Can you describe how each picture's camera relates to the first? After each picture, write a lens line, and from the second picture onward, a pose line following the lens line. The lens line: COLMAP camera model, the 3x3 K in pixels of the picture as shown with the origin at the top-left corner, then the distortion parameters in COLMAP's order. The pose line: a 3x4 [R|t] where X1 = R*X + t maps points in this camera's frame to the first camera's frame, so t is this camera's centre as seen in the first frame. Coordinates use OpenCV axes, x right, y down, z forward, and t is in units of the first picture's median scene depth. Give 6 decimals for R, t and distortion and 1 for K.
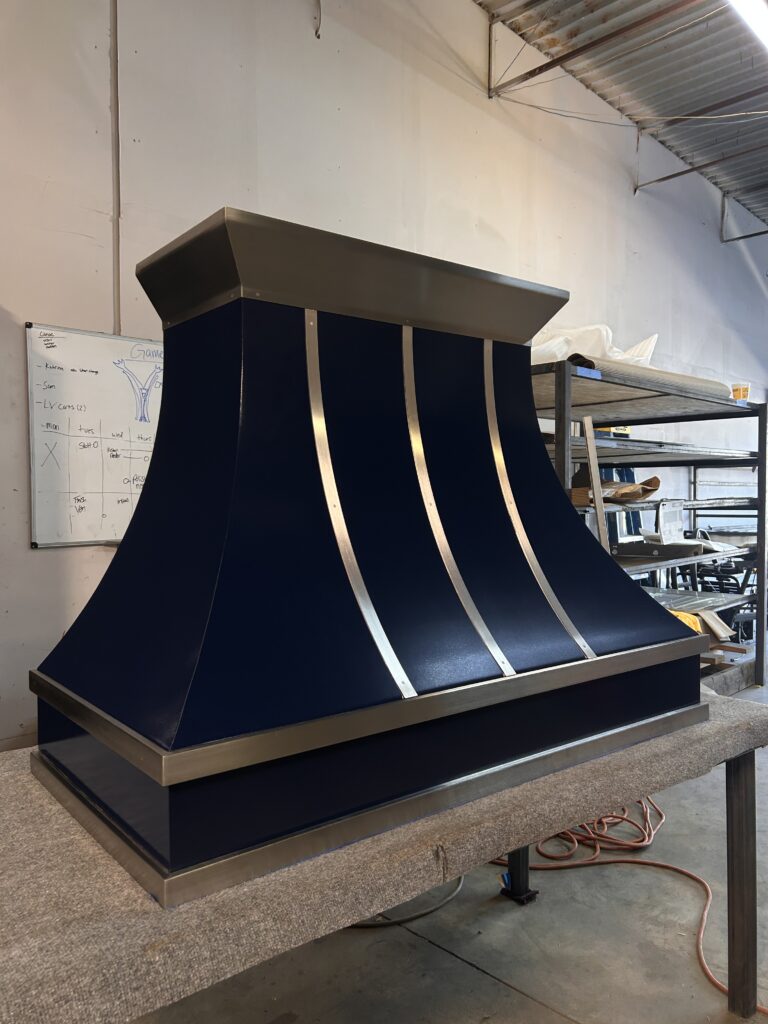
lens RADIAL K [[776.8, 0, 380.7], [0, 776.8, 520.3], [0, 0, 1]] dist [0.038288, -0.038169]
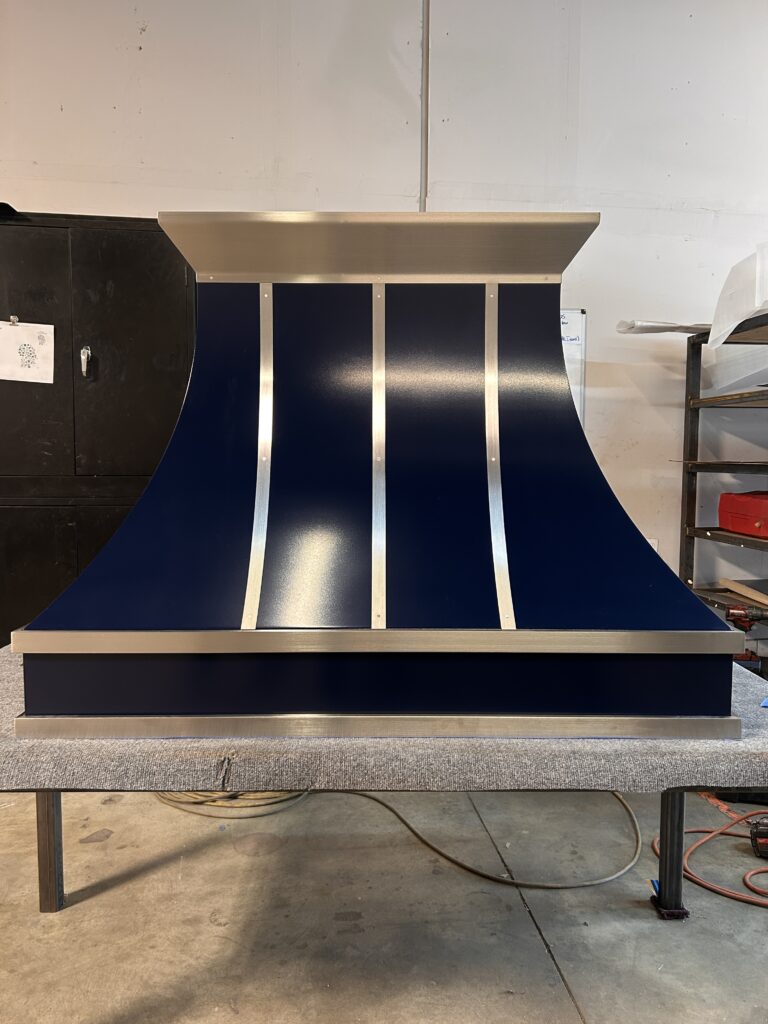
lens RADIAL K [[776.8, 0, 380.7], [0, 776.8, 520.3], [0, 0, 1]] dist [0.038288, -0.038169]
pose [[0.786372, 0.060490, -0.614785, 0.511256], [-0.028294, 0.997677, 0.061973, -0.002798], [0.617106, -0.031339, 0.786256, 0.141393]]
